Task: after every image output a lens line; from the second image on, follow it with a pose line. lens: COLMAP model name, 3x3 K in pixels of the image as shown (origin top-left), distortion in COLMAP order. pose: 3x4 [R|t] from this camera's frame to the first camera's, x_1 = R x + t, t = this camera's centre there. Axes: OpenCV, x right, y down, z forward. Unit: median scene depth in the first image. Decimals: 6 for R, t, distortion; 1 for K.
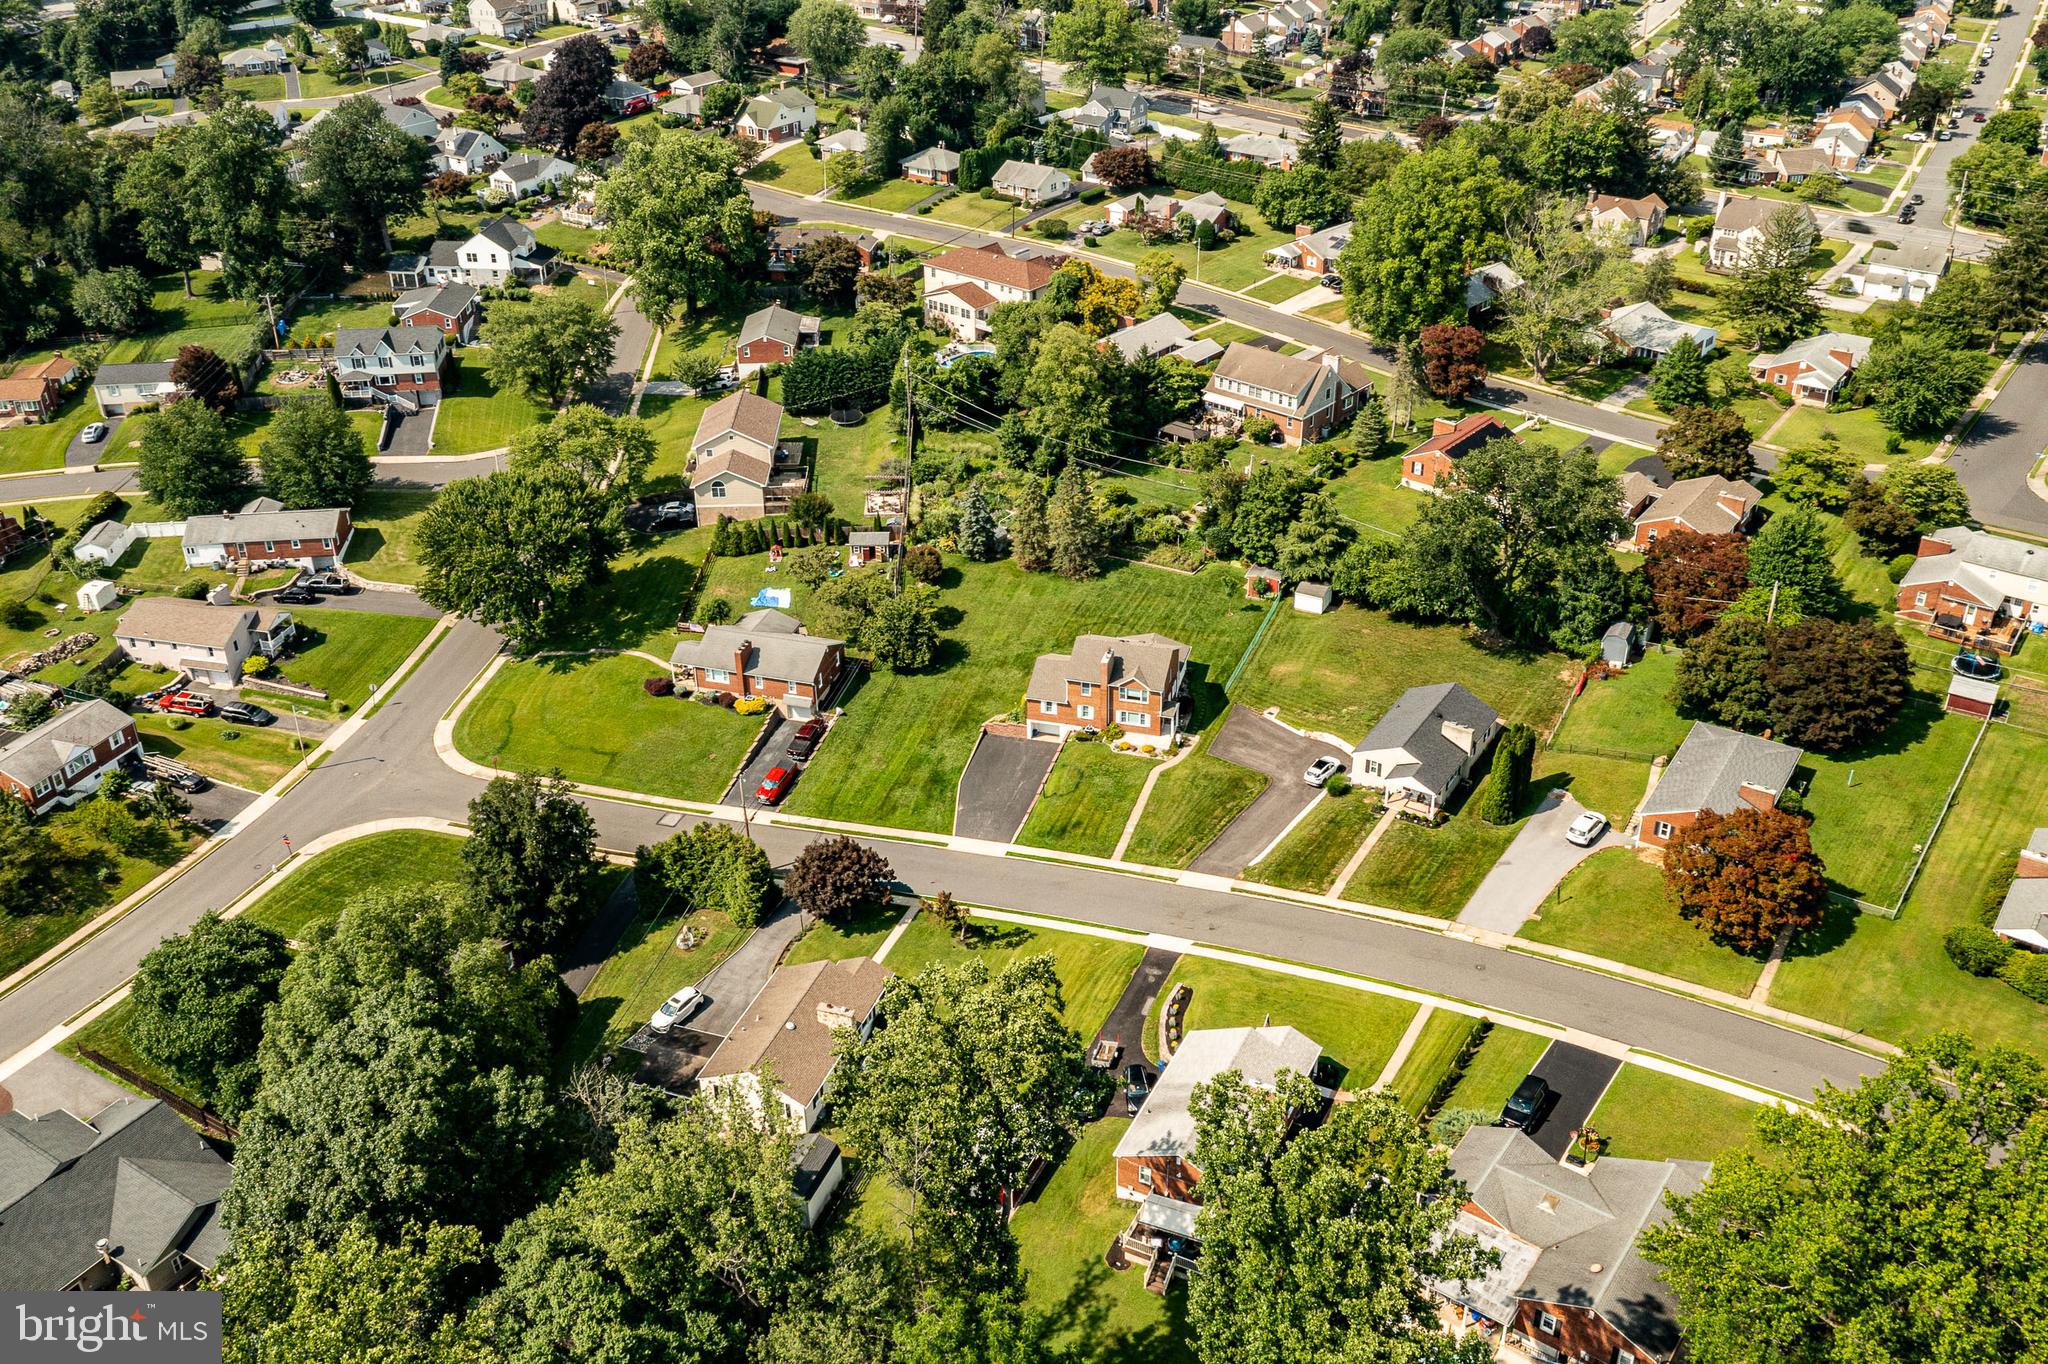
lens RADIAL K [[1810.7, 0, 1015.4], [0, 1810.7, 608.1], [0, 0, 1]] dist [-0.013512, -0.004674]
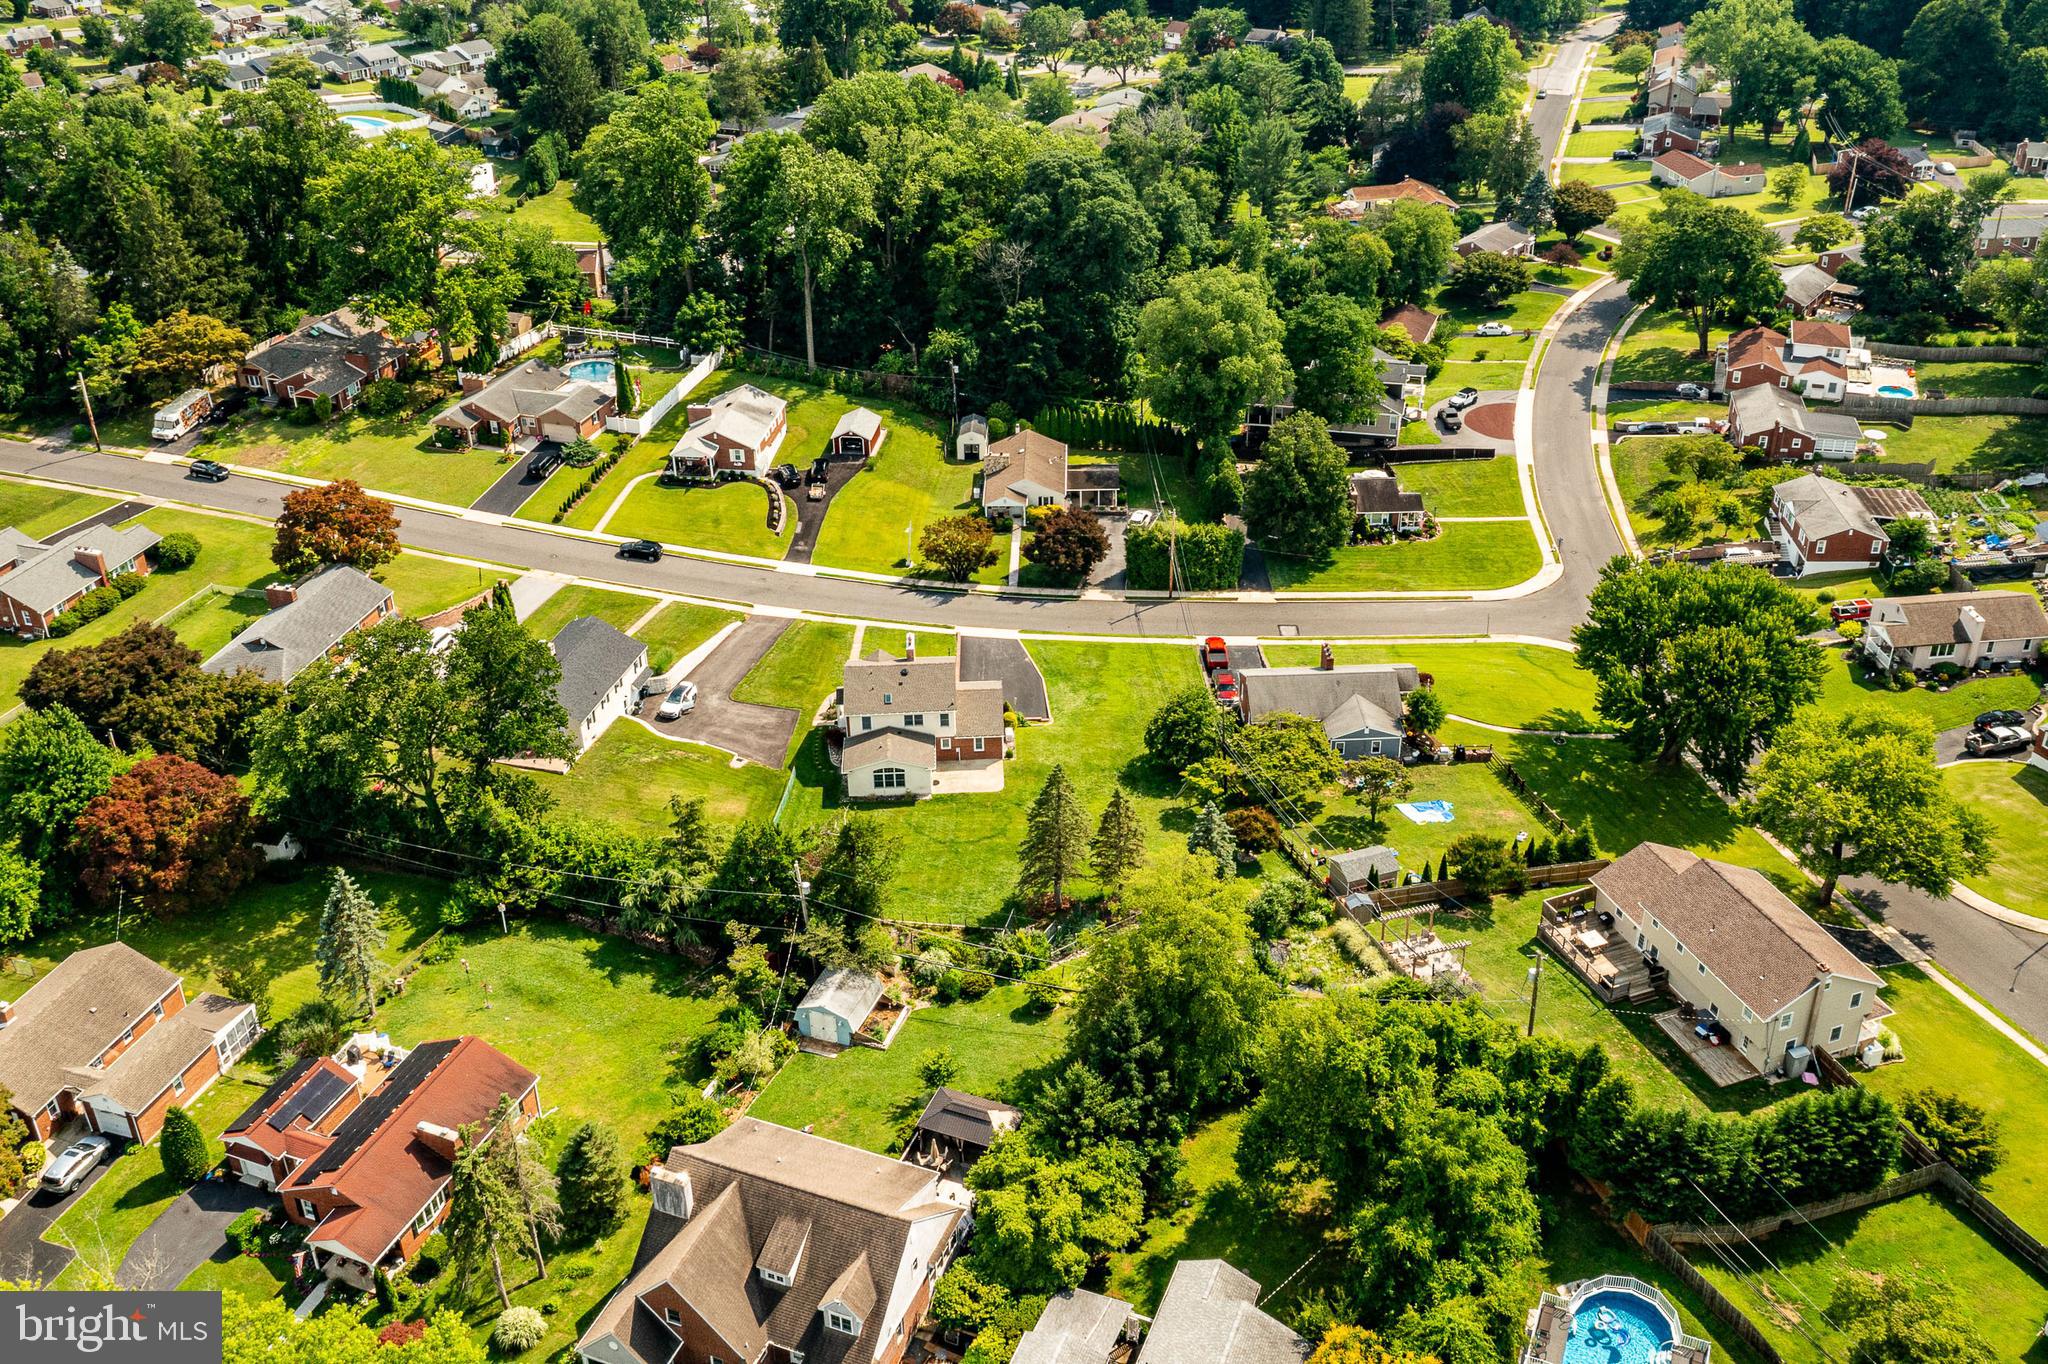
lens RADIAL K [[1888.9, 0, 1044.1], [0, 1888.9, 560.7], [0, 0, 1]] dist [-0.010948, 0.012978]
pose [[-0.944250, 0.176971, -0.277619, 0.208715], [-0.129834, 0.574740, 0.807971, -0.662819], [0.302546, 0.798971, -0.519722, 1.261597]]
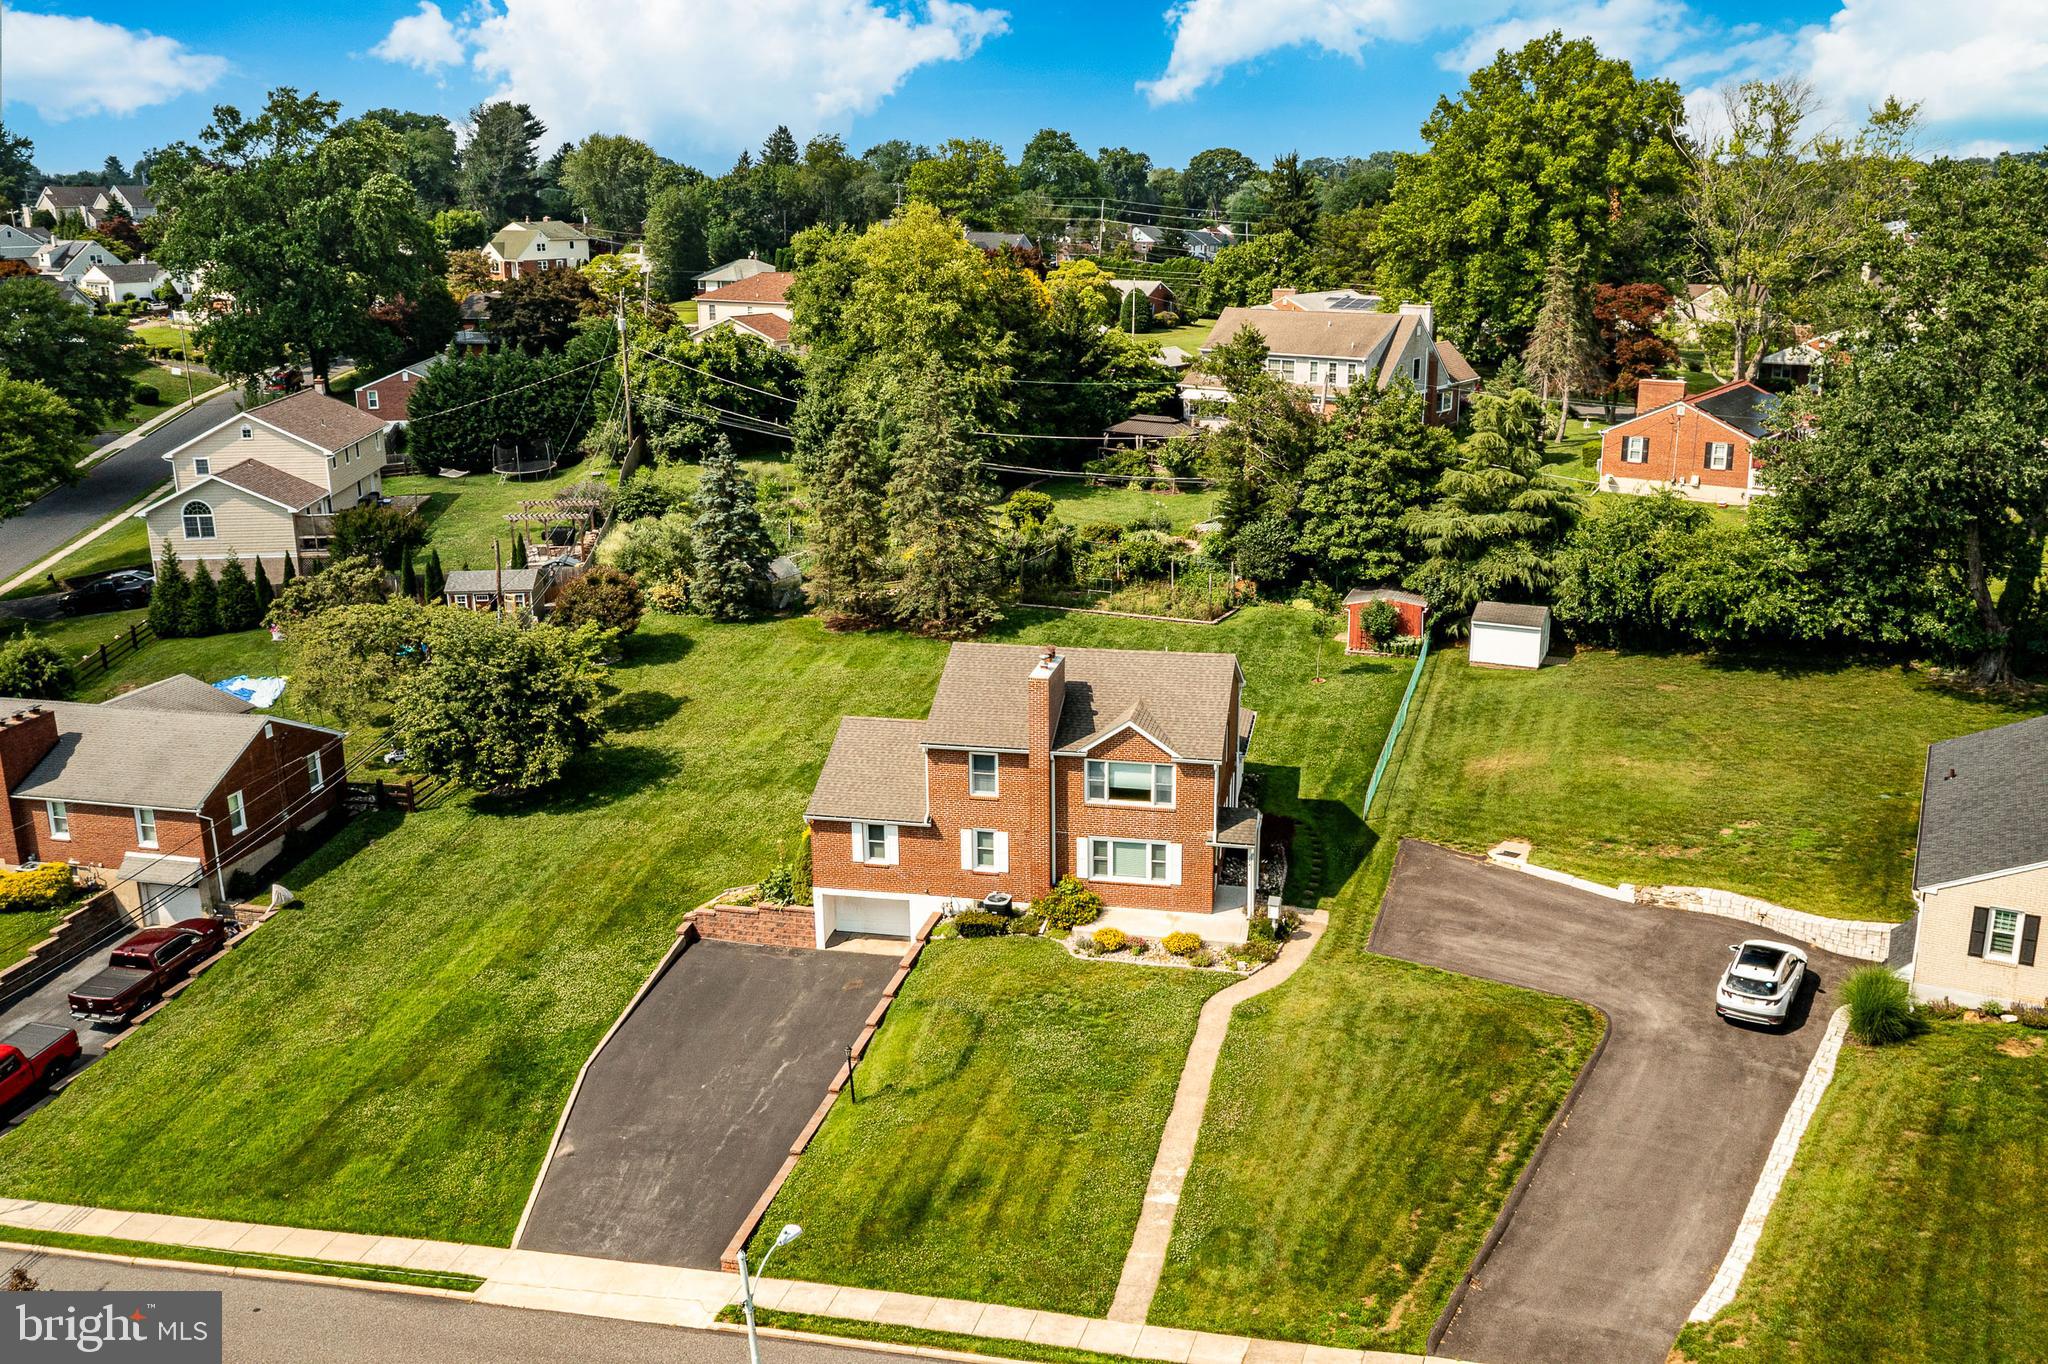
lens RADIAL K [[1715.4, 0, 1018.8], [0, 1715.4, 652.2], [0, 0, 1]] dist [-0.009495, -0.006052]
pose [[0.997231, -0.013007, 0.073224, 0.019261], [0.029056, 0.974474, -0.222611, 0.079620], [-0.068460, 0.224122, 0.972154, 0.588955]]
